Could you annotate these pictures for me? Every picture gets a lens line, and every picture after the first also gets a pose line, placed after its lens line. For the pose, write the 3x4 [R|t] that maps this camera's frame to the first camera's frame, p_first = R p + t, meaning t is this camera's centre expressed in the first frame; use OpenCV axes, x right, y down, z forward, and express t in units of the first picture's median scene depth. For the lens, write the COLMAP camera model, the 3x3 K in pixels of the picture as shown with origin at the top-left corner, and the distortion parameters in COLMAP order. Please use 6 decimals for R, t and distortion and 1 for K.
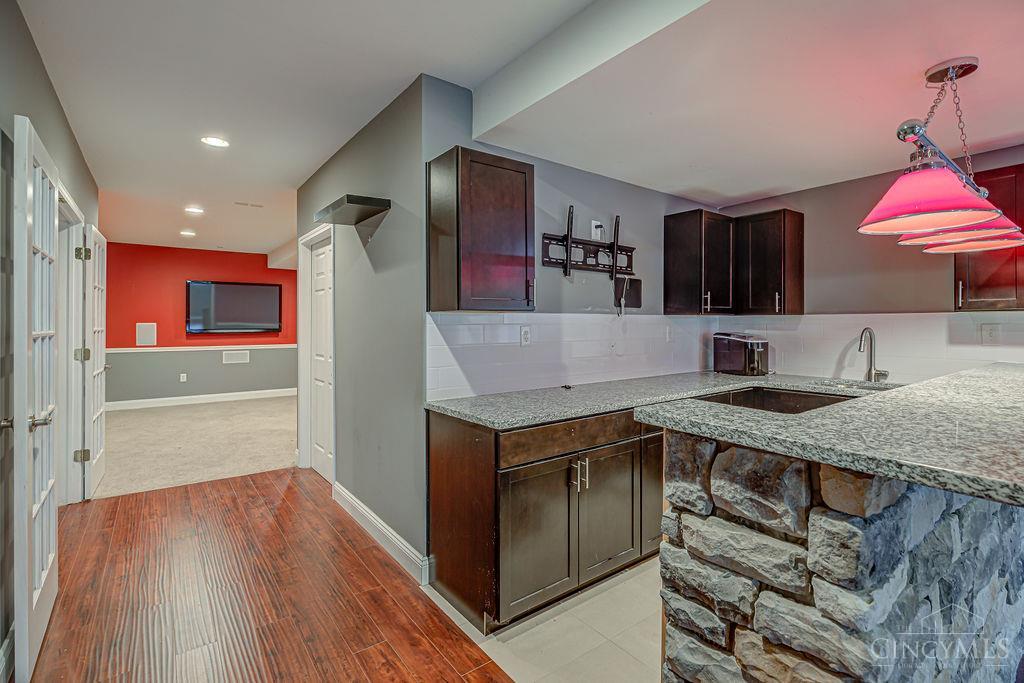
lens RADIAL K [[473.7, 0, 507.0], [0, 473.7, 317.5], [0, 0, 1]] dist [-0.005802, -0.000357]
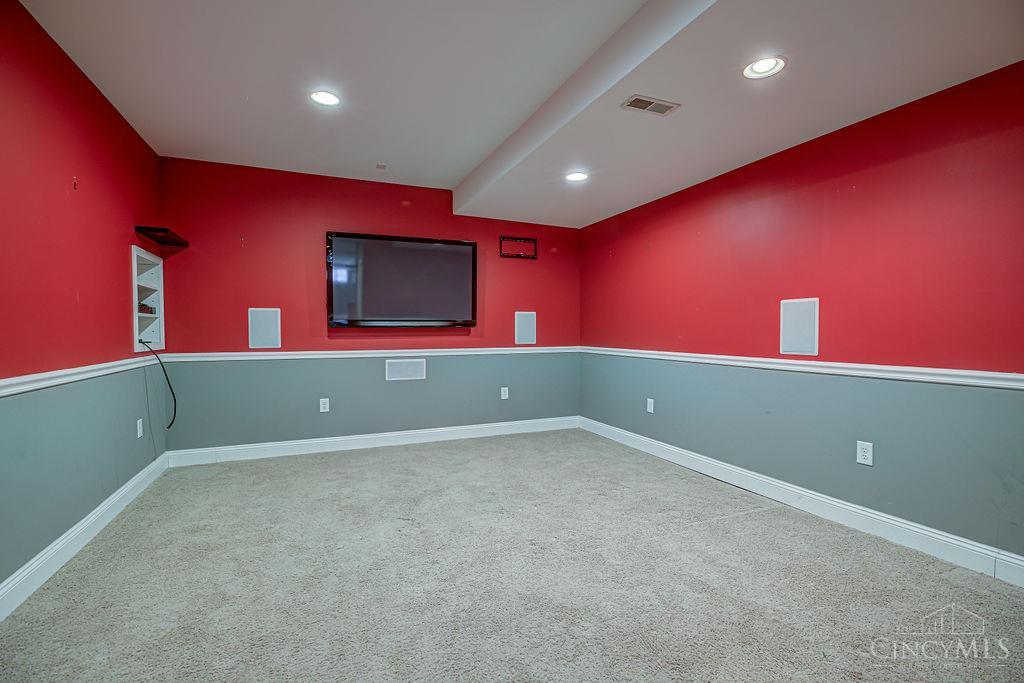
lens RADIAL K [[473.7, 0, 511.5], [0, 473.7, 338.3], [0, 0, 1]] dist [-0.005802, -0.000357]
pose [[0.972684, 0.005155, -0.232076, -0.743485], [0.003305, 0.999345, 0.036051, 0.060535], [0.232109, -0.035833, 0.972029, 1.115556]]
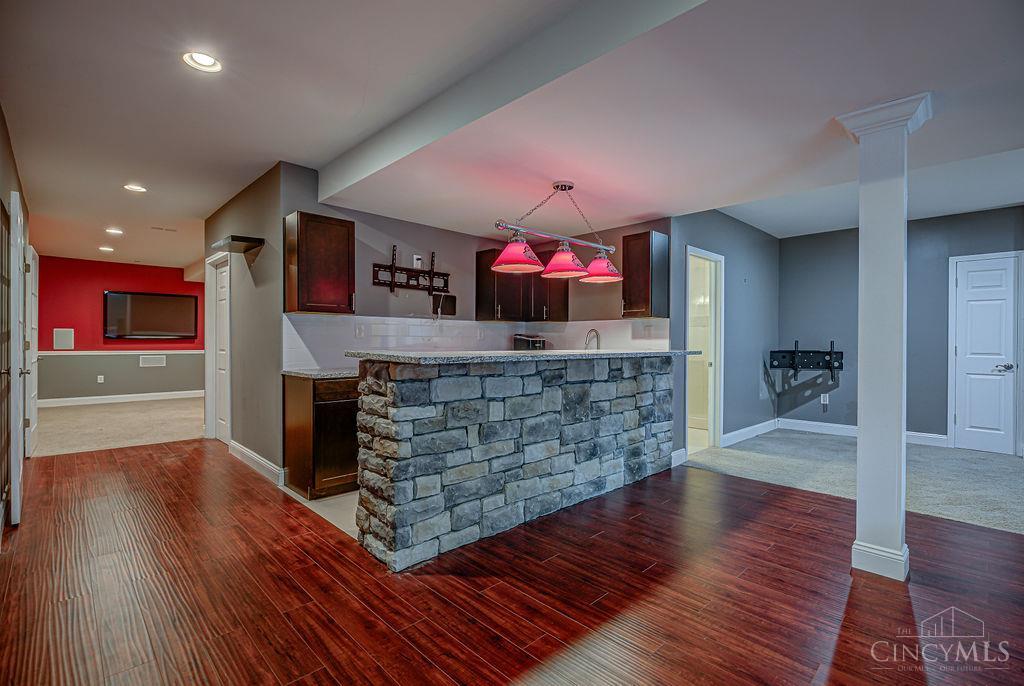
lens RADIAL K [[473.7, 0, 513.1], [0, 473.7, 339.3], [0, 0, 1]] dist [-0.005802, -0.000357]
pose [[0.991459, 0.006638, 0.130254, 0.277665], [-0.007786, 0.999935, 0.008306, 0.041029], [-0.130190, -0.009249, 0.991446, -0.477149]]
